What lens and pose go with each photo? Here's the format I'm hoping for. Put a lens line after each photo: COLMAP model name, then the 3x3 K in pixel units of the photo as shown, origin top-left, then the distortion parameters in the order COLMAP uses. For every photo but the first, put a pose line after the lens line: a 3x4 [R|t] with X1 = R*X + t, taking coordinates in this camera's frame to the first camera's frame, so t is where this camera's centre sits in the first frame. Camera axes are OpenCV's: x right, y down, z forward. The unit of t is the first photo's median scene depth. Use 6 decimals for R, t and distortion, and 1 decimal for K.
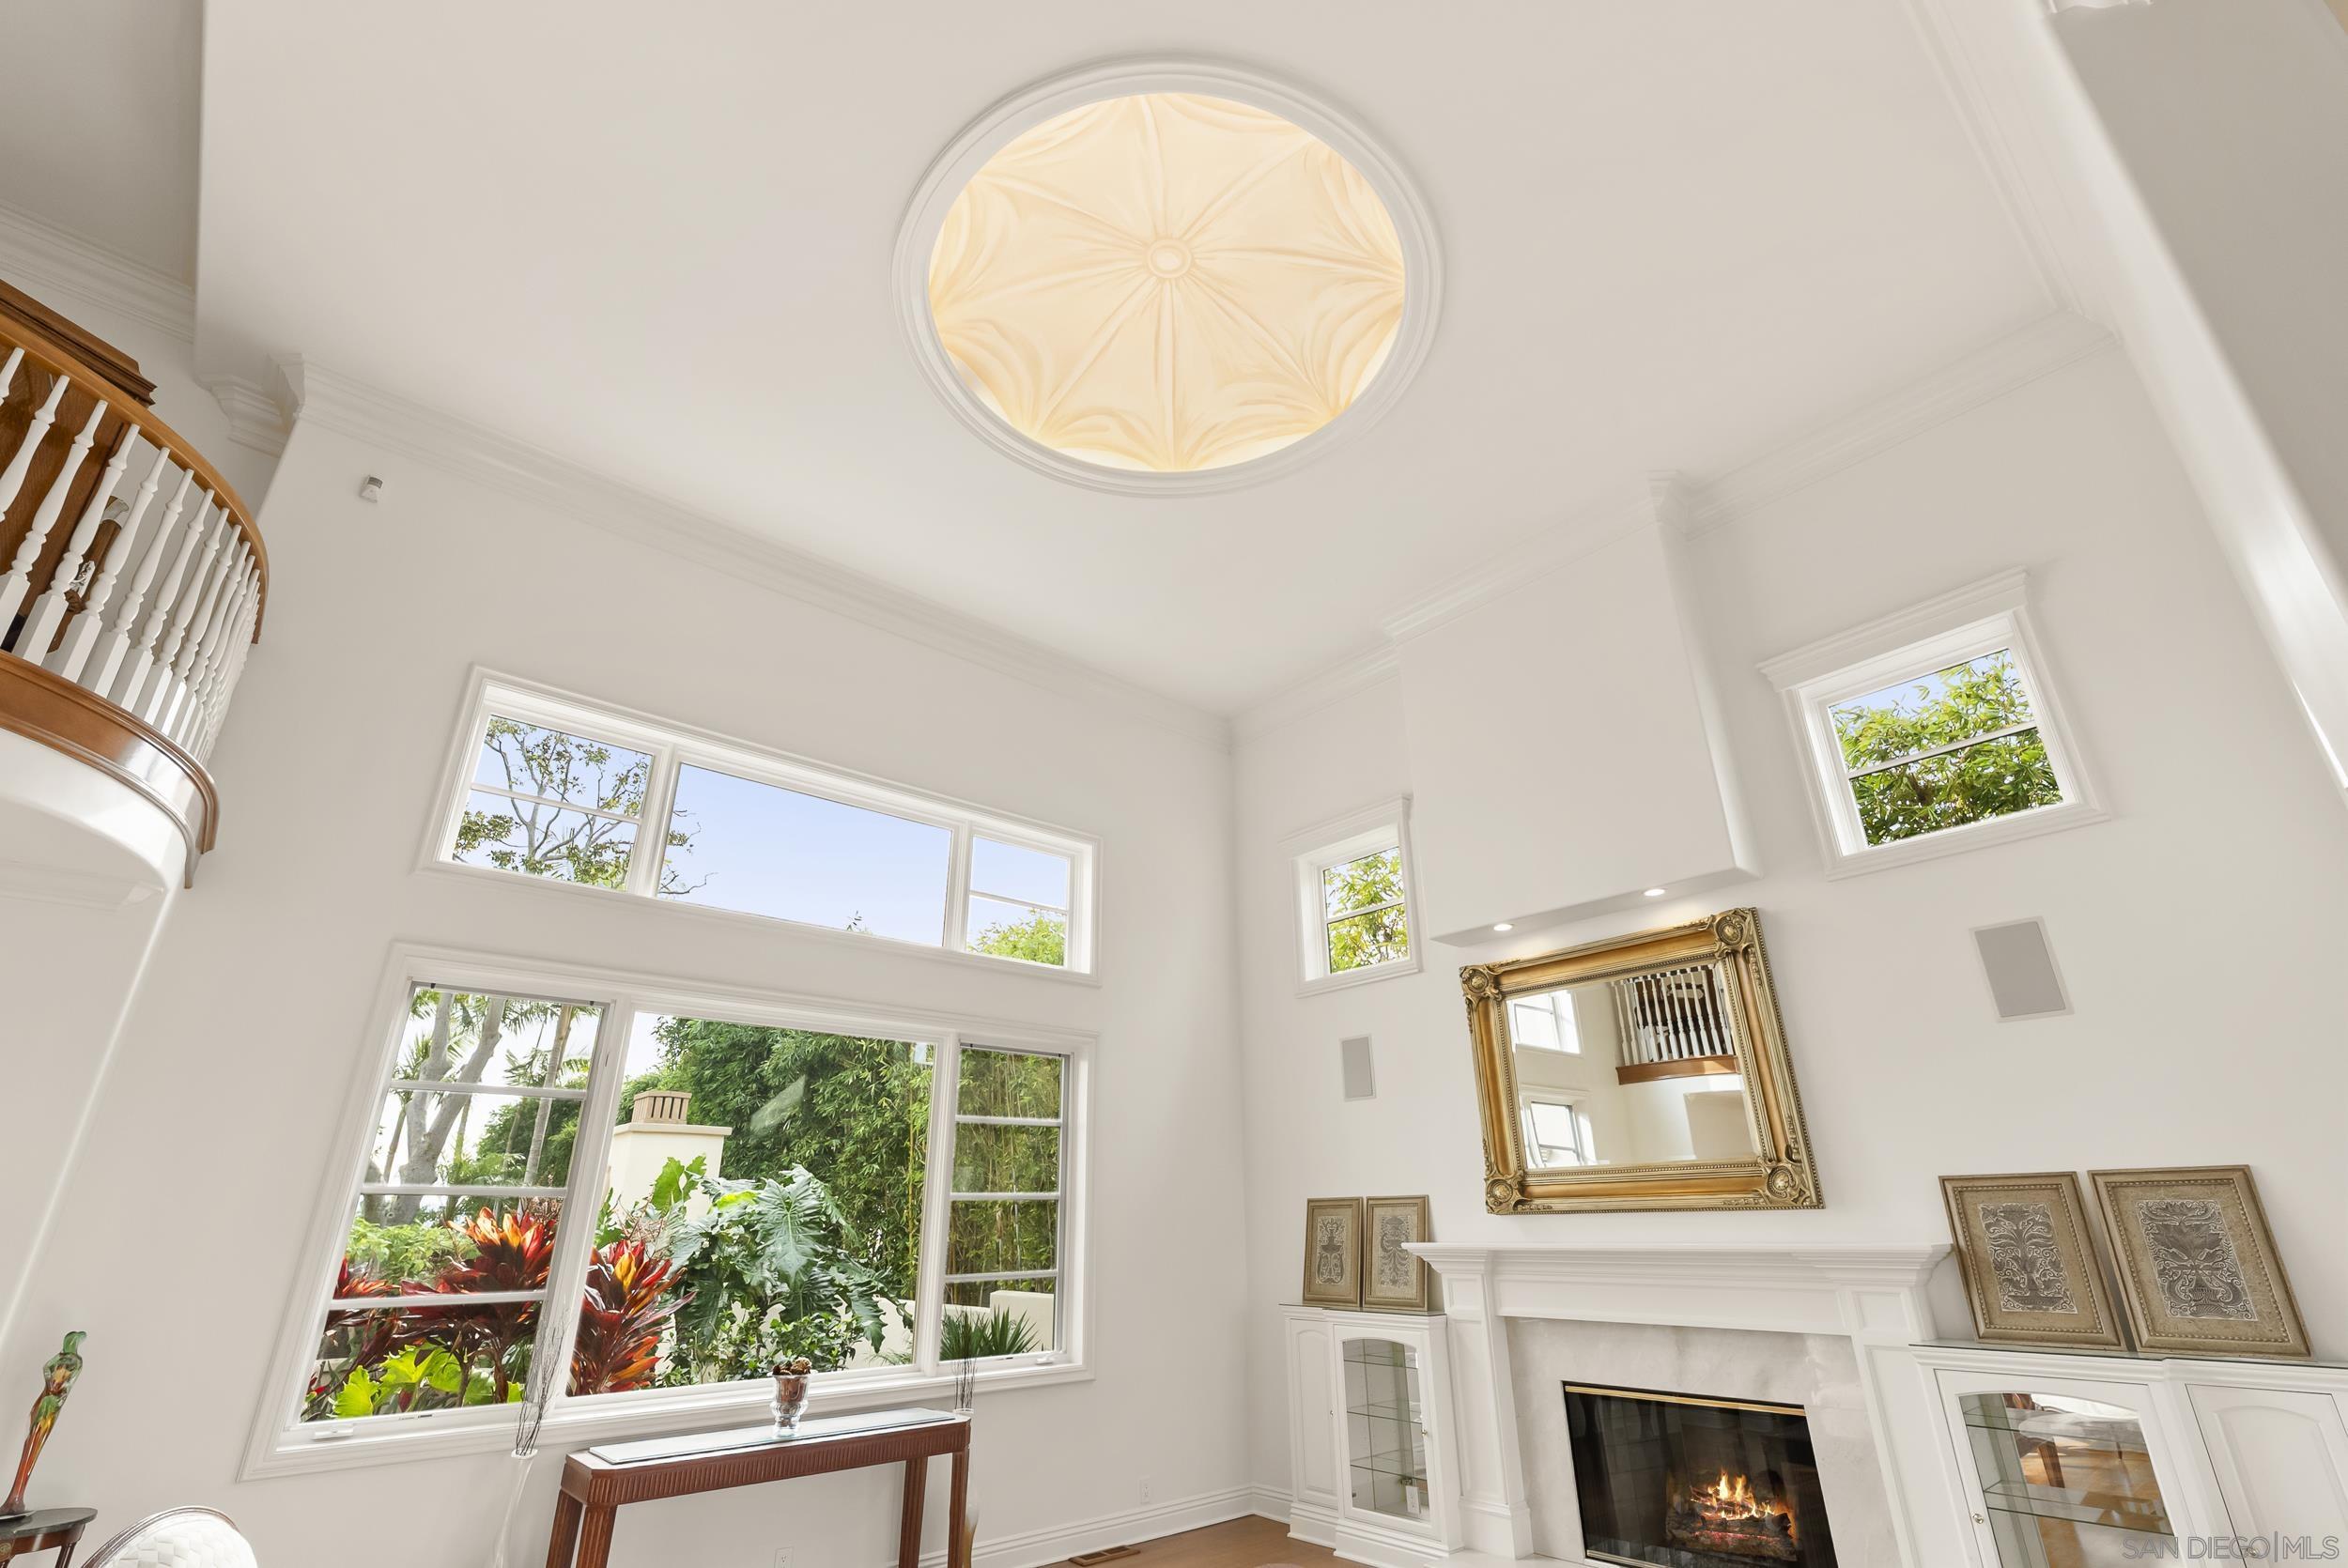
lens RADIAL K [[1084.0, 0, 1183.6], [0, 1084.0, 770.6], [0, 0, 1]] dist [-0.012327, 0.006274]
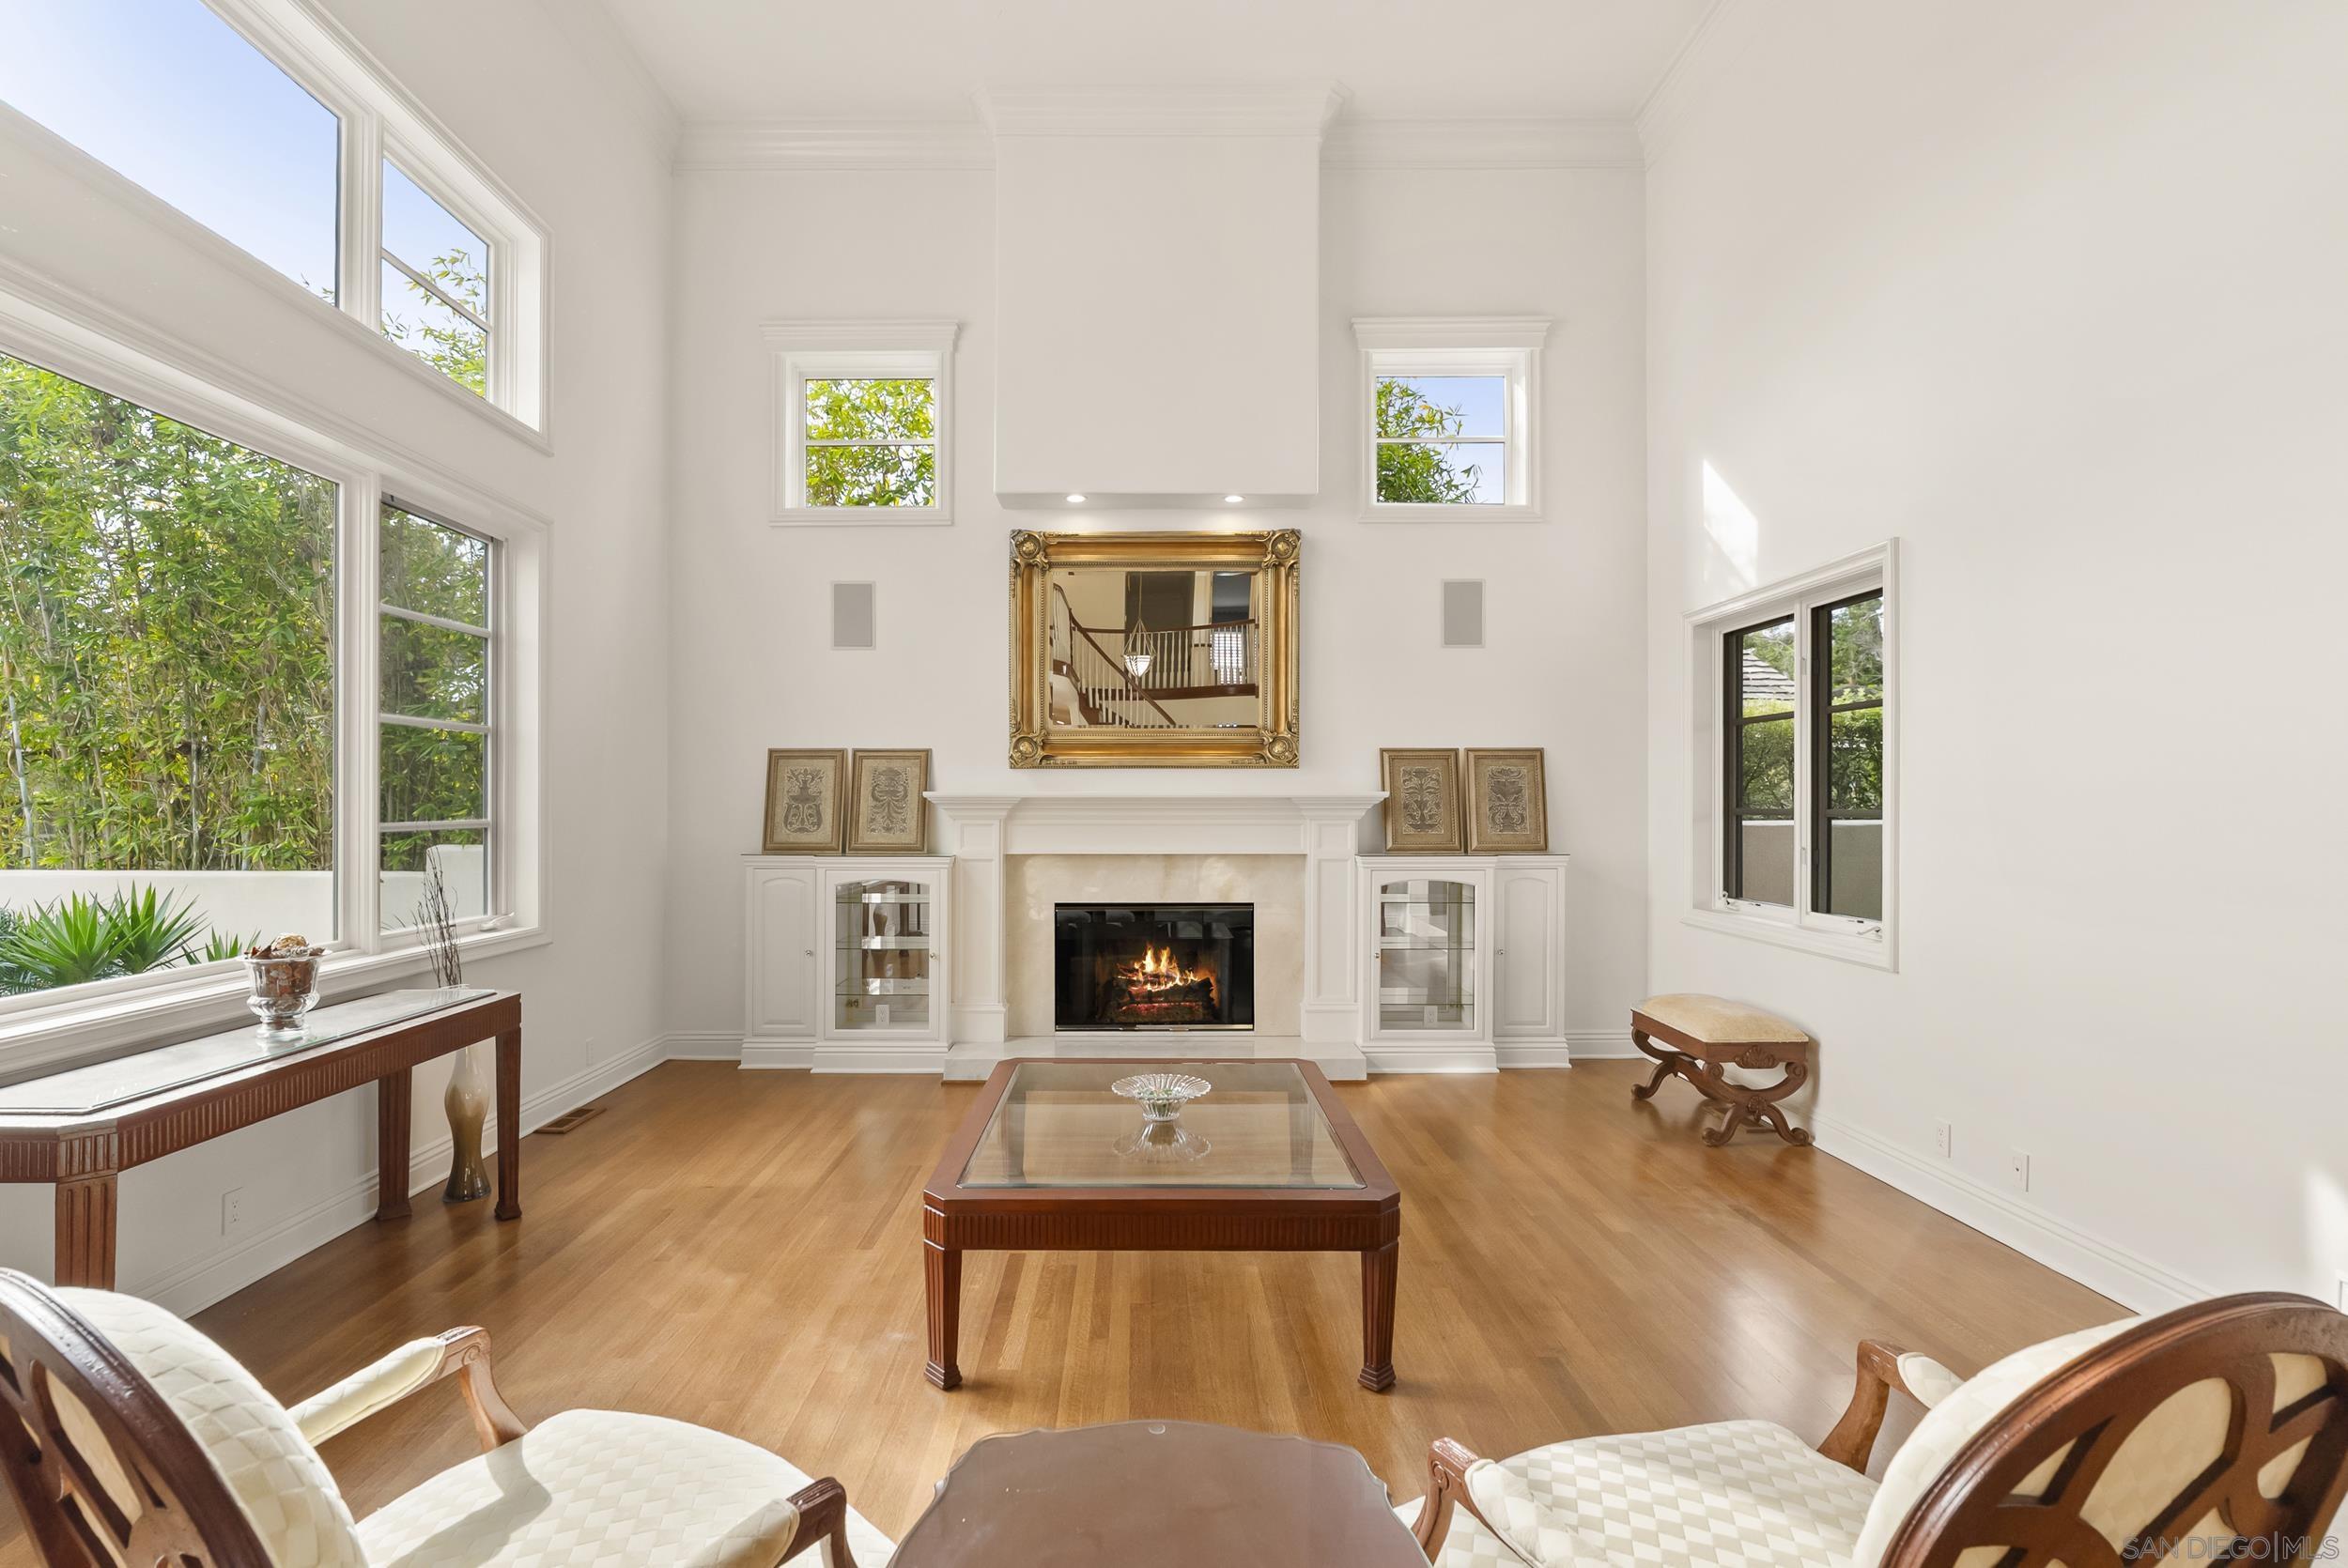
lens RADIAL K [[1084.0, 0, 1151.1], [0, 1084.0, 816.6], [0, 0, 1]] dist [-0.012327, 0.006274]
pose [[0.652431, 0.003535, 0.757840, -0.426796], [-0.298468, 0.920369, 0.252660, 0.148478], [-0.696600, -0.391034, 0.601532, 0.254602]]
